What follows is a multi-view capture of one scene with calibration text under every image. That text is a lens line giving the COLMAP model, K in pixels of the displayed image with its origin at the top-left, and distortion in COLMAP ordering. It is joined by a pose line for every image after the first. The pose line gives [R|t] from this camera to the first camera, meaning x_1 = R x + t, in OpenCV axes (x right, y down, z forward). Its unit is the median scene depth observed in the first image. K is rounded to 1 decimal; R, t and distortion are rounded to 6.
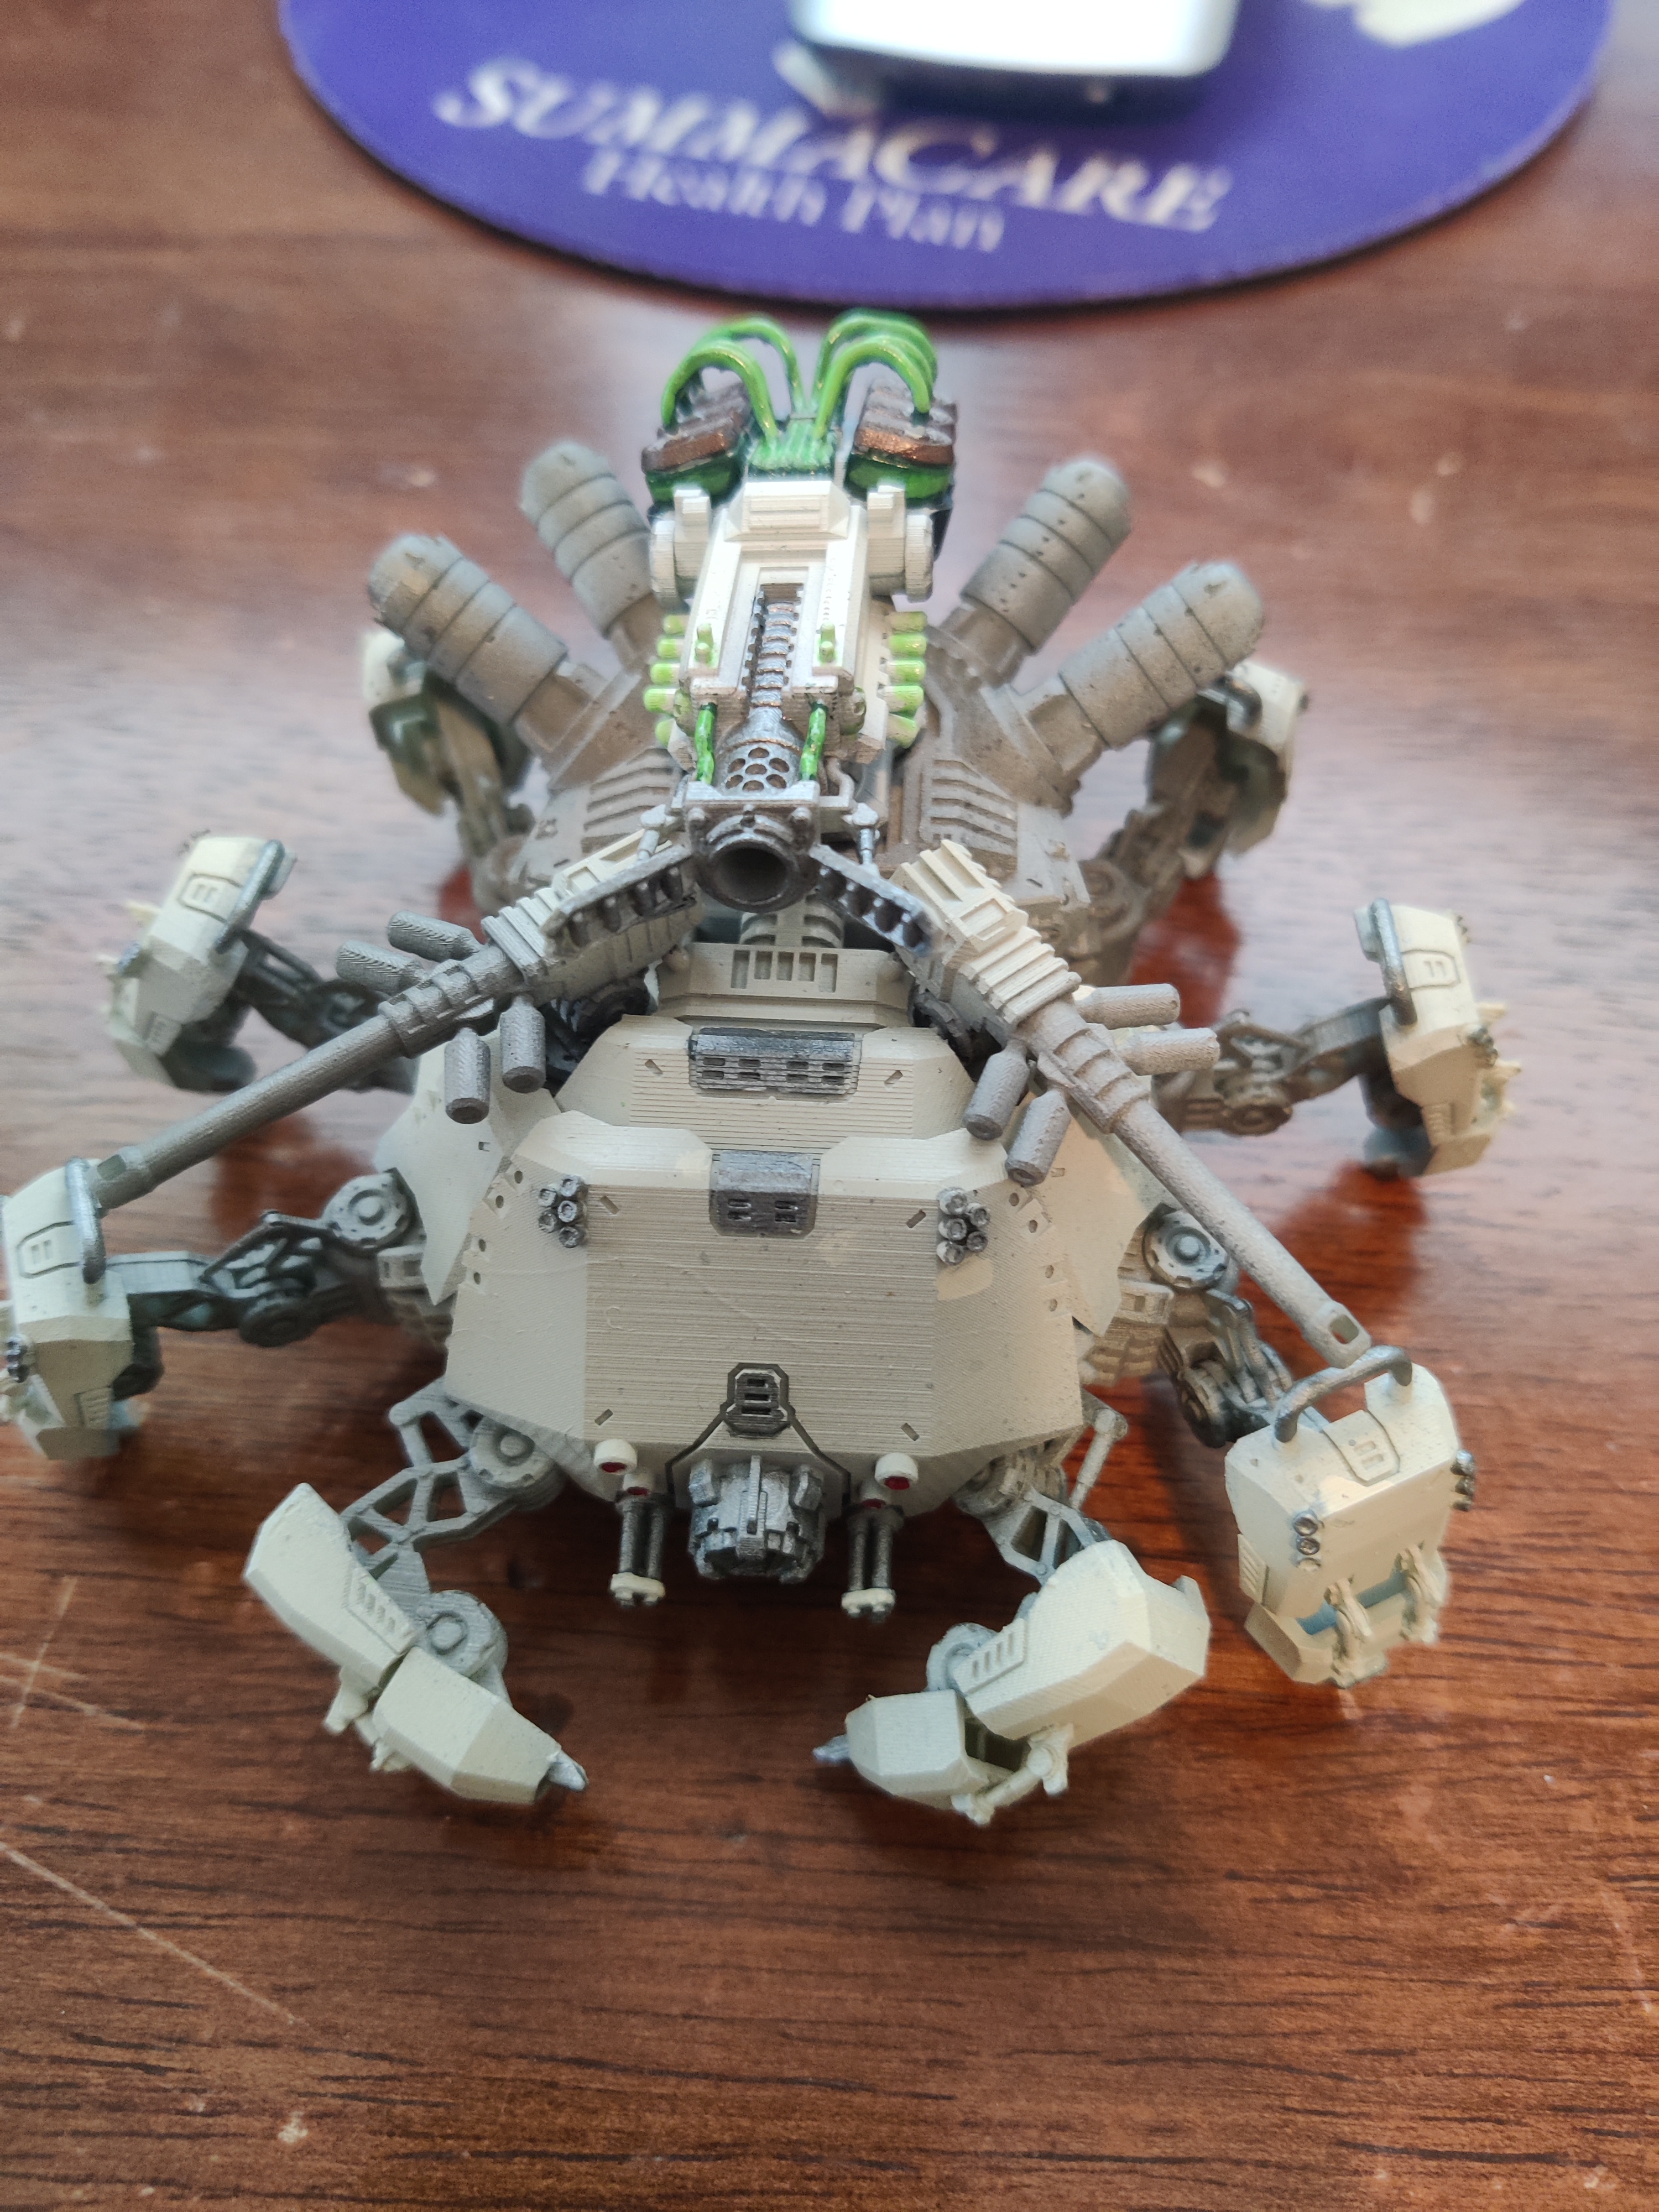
lens RADIAL K [[1882.8, 0, 829.5], [0, 1882.8, 1106.0], [0, 0, 1]] dist [0.003521, 0.000438]
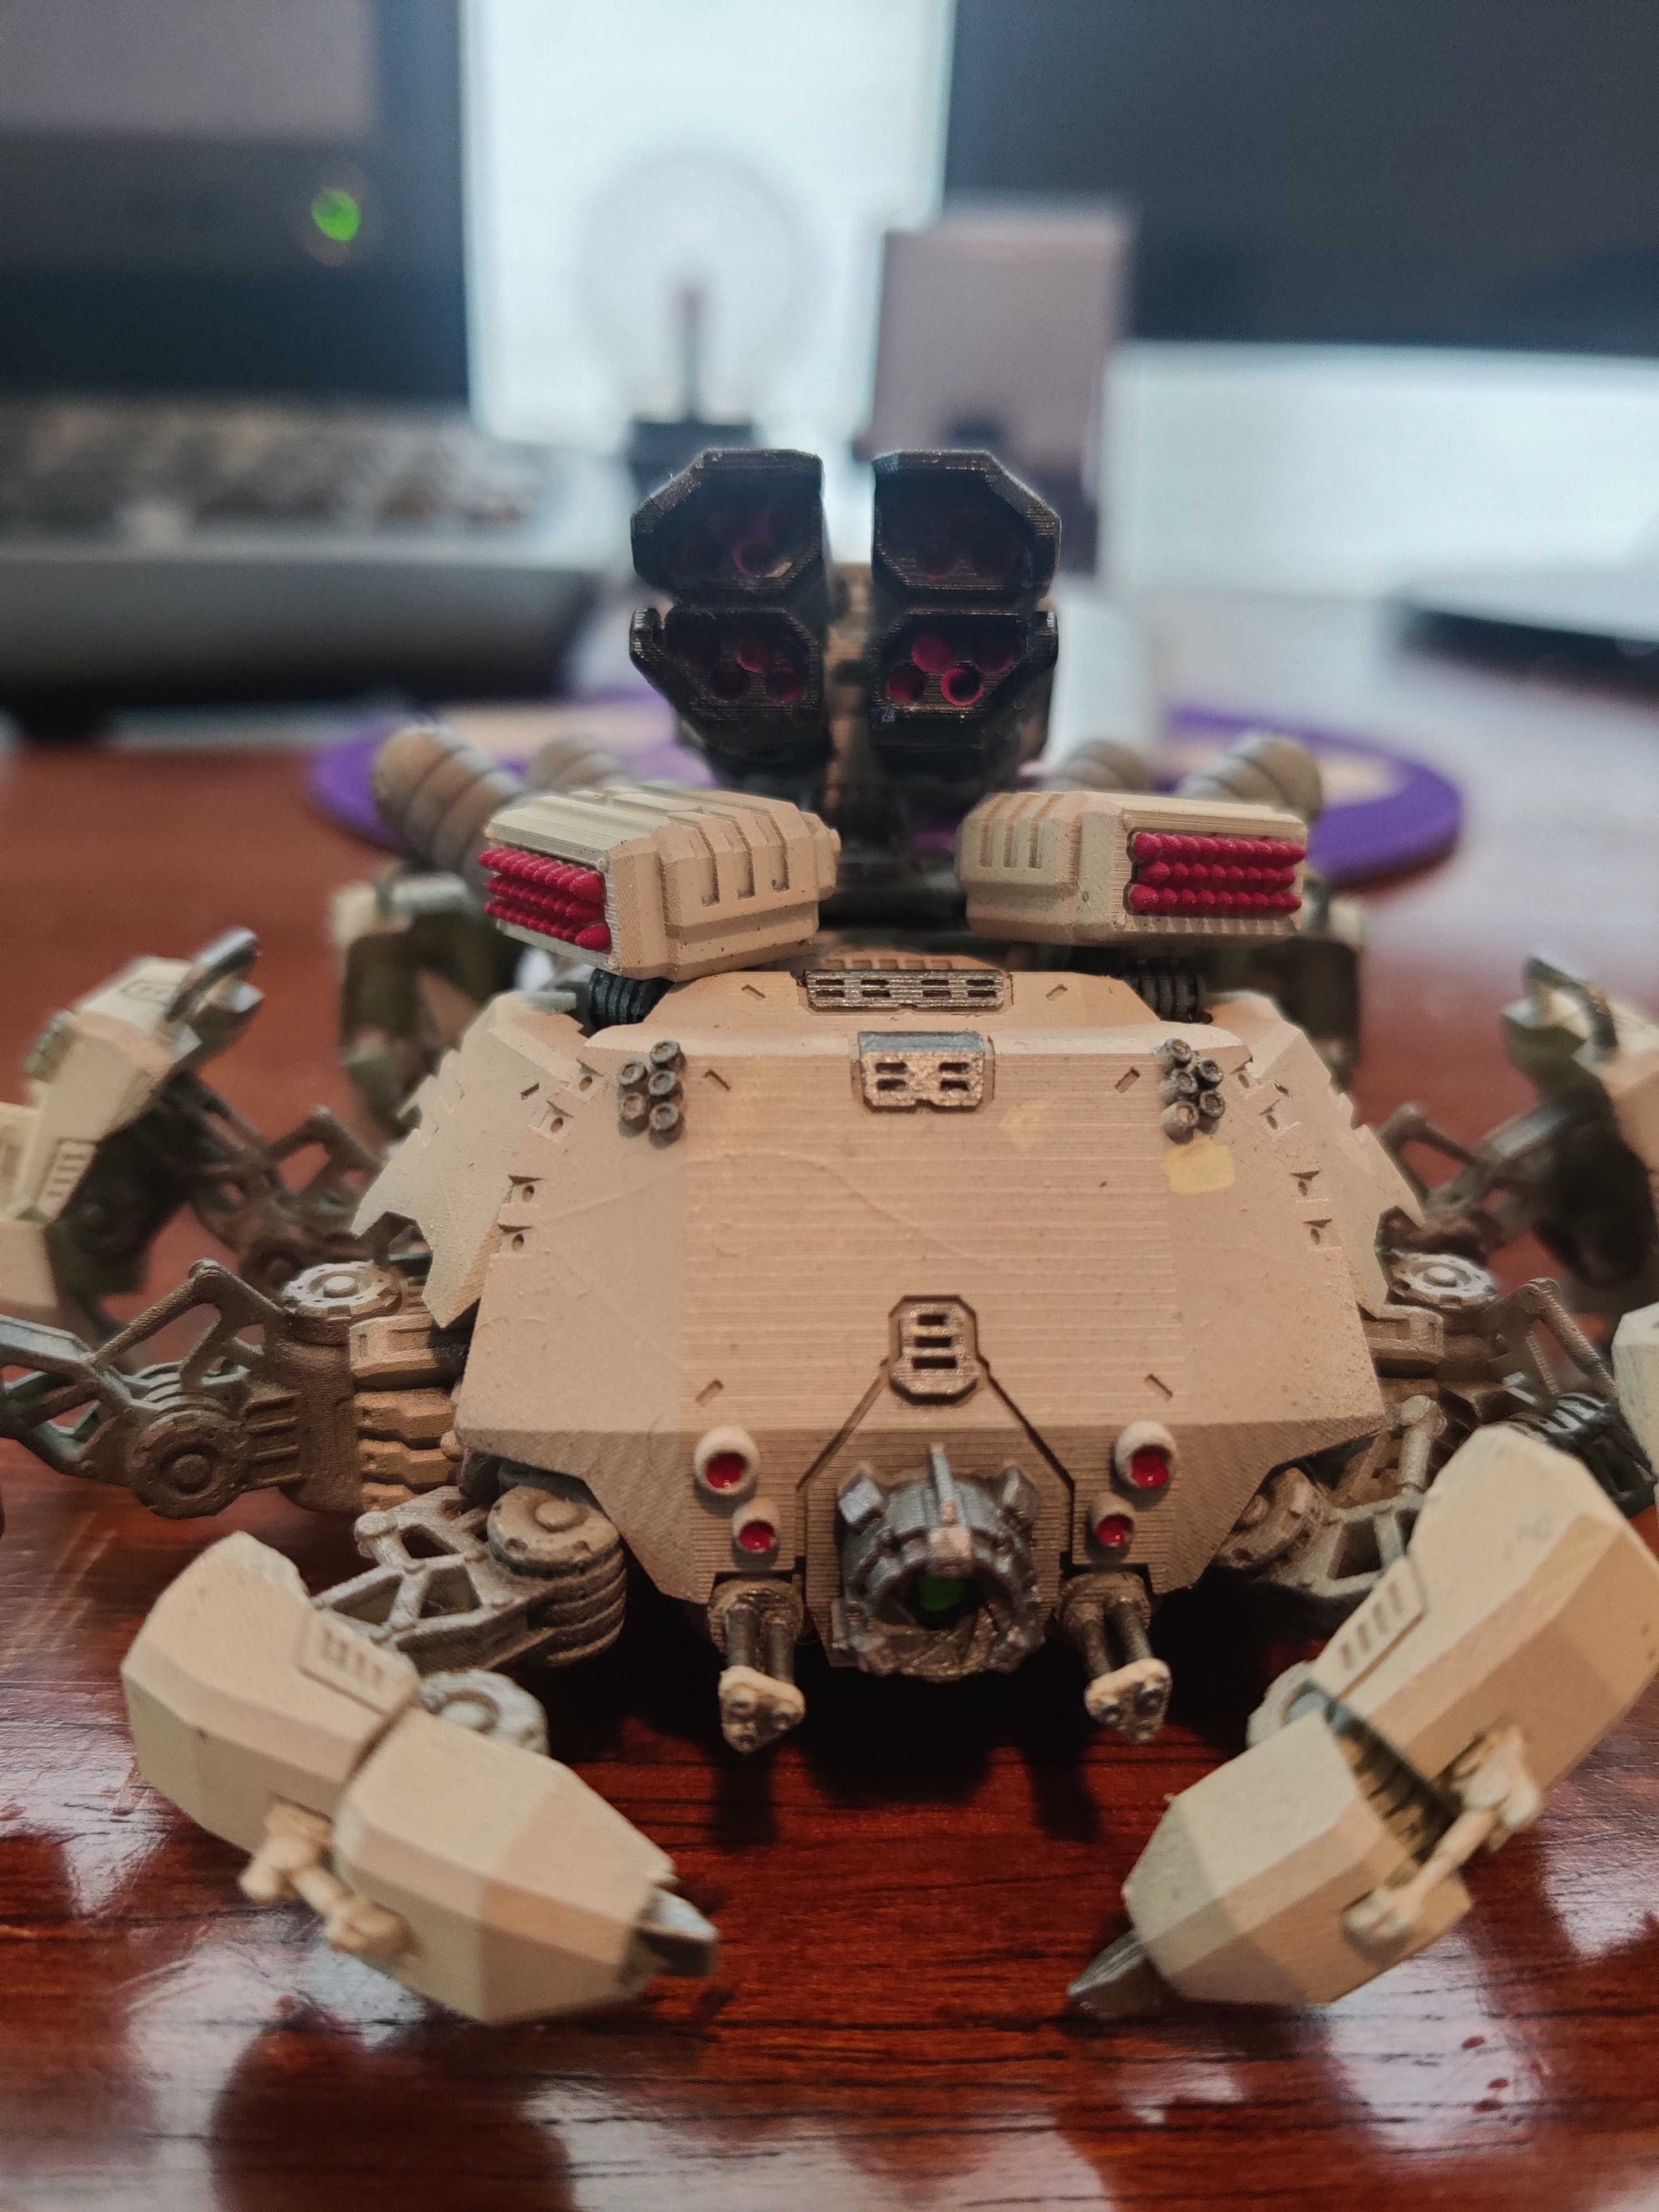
lens RADIAL K [[1882.8, 0, 829.5], [0, 1882.8, 1106.0], [0, 0, 1]] dist [0.003521, 0.000438]
pose [[0.993741, -0.020170, 0.109875, -0.148302], [0.080048, 0.814629, -0.574432, 0.470773], [-0.077921, 0.579632, 0.811145, 0.391362]]
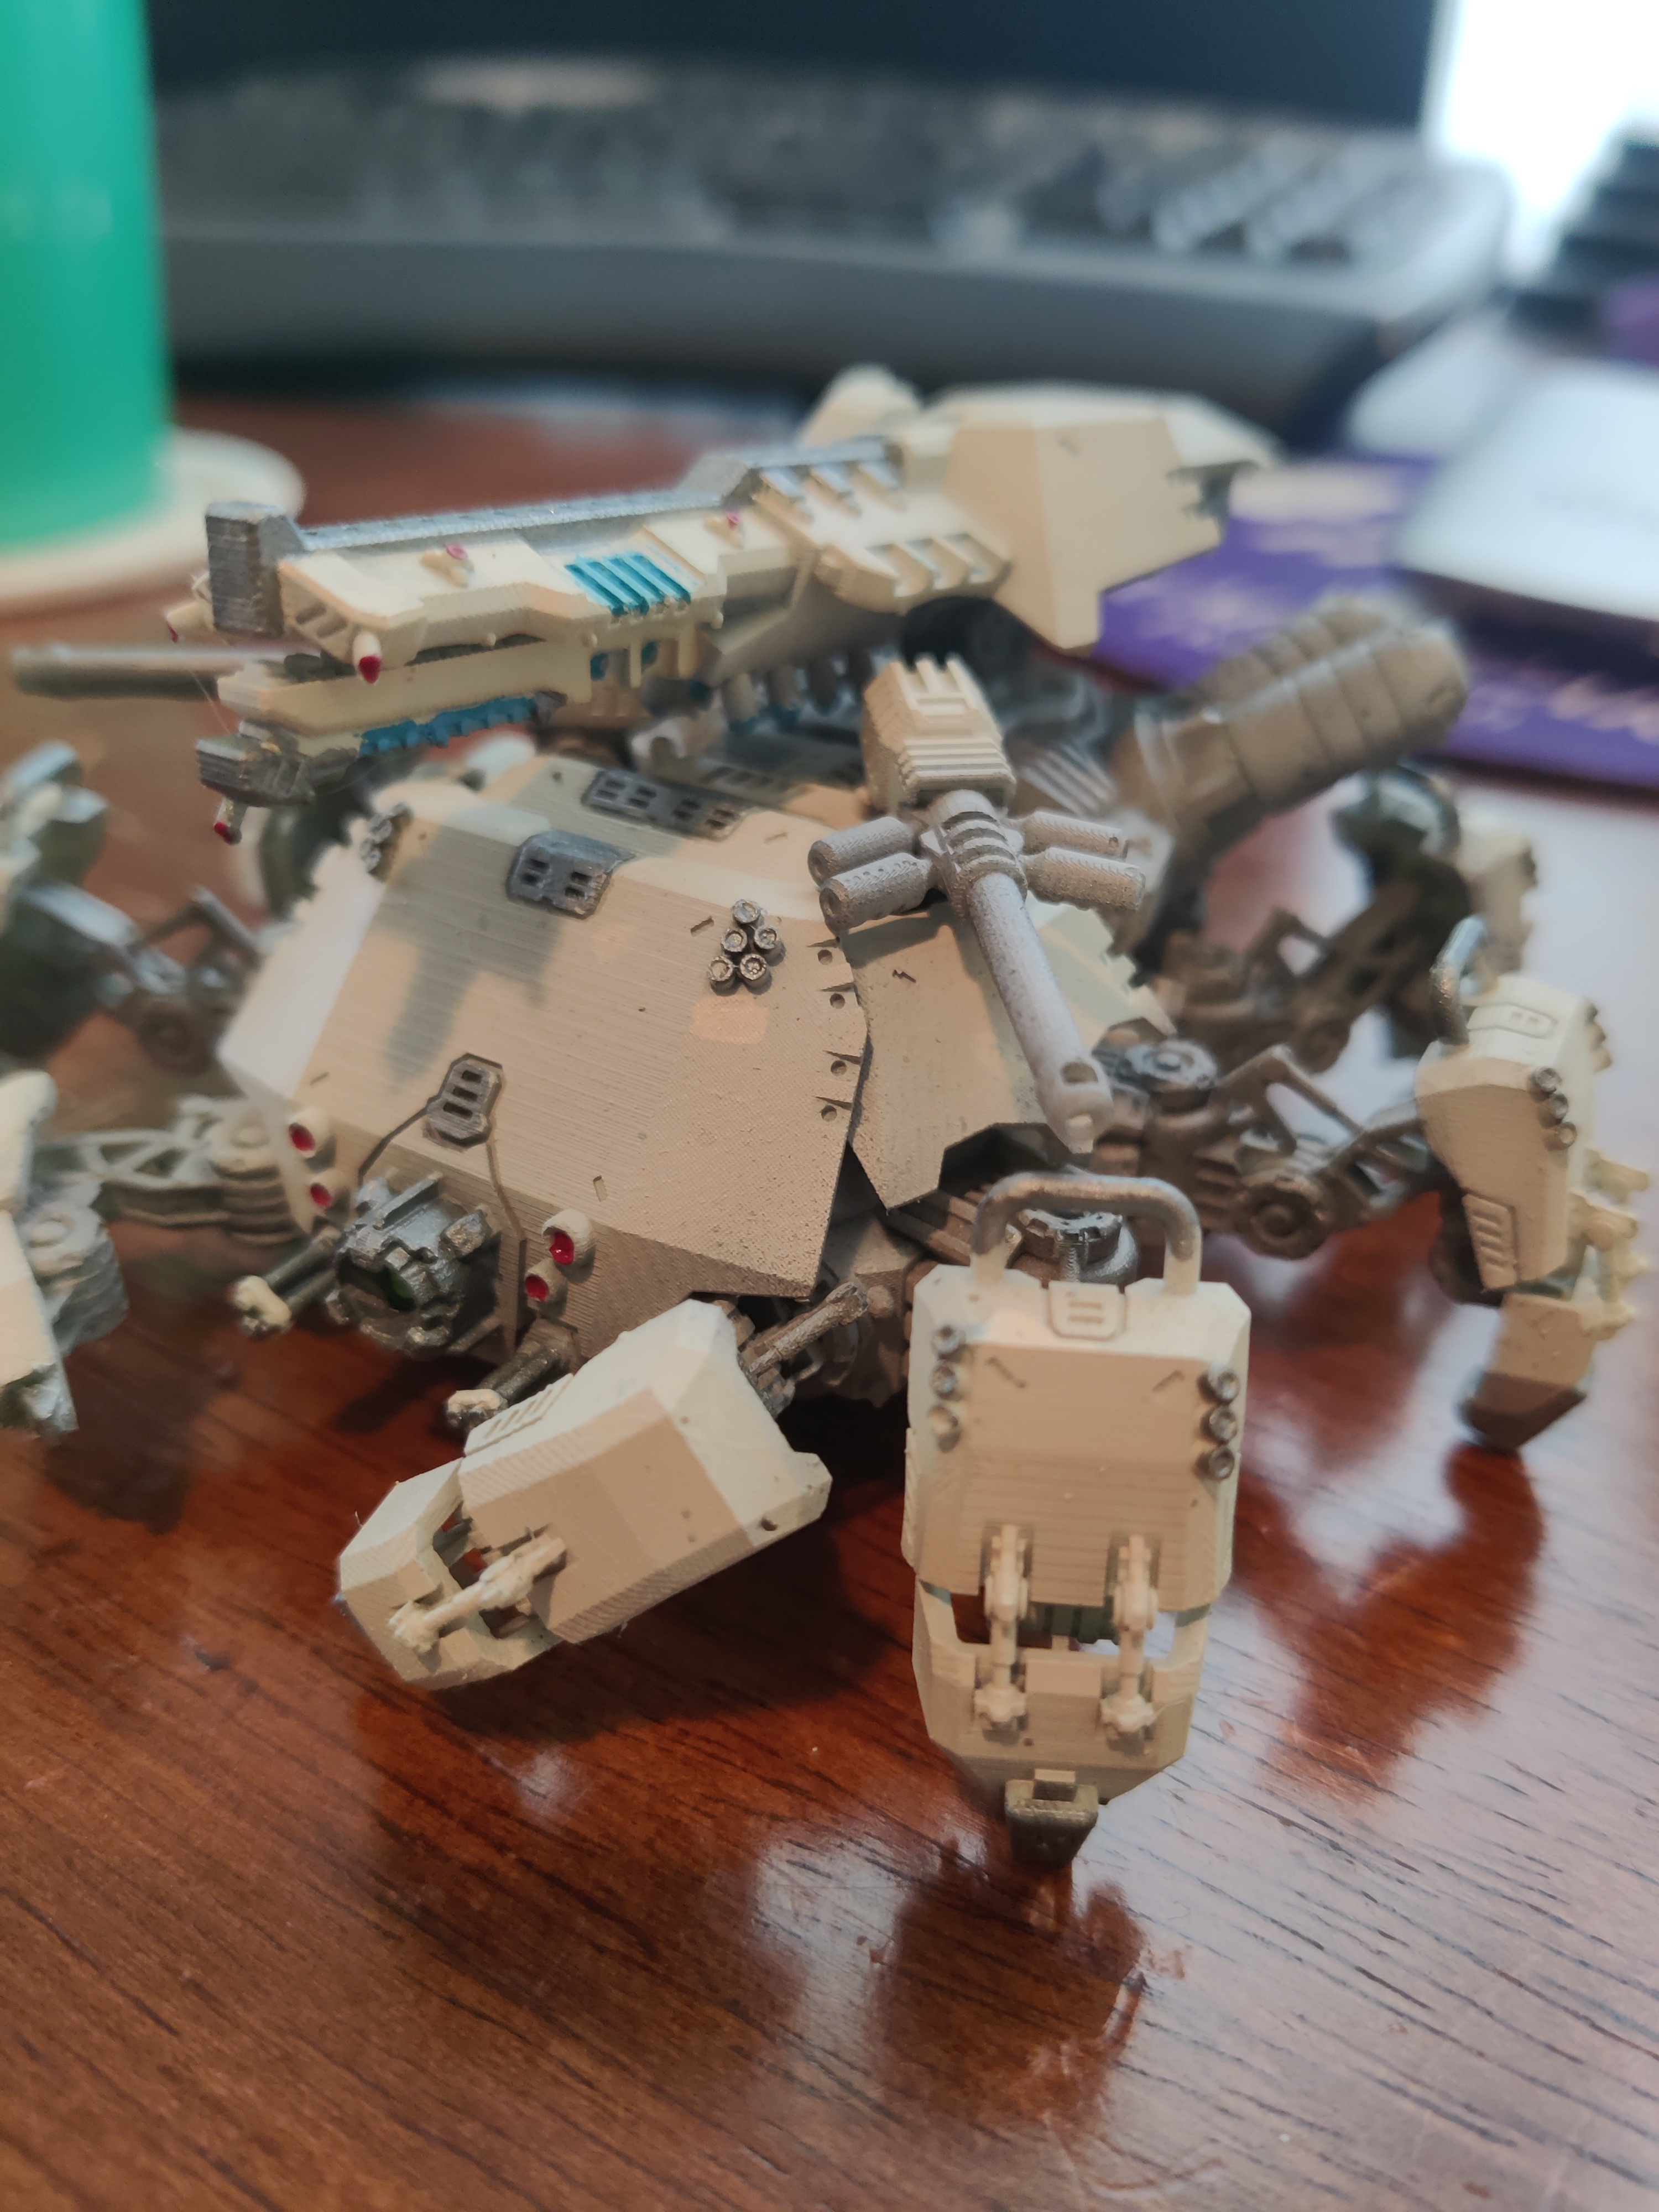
lens RADIAL K [[1821.7, 0, 819.8], [0, 1821.7, 1169.5], [0, 0, 1]] dist [-0.013242, -0.006135]
pose [[0.867692, 0.277567, -0.412392, 0.435569], [-0.425989, 0.842763, -0.329065, 0.376886], [0.256212, 0.461201, 0.849499, 0.366332]]
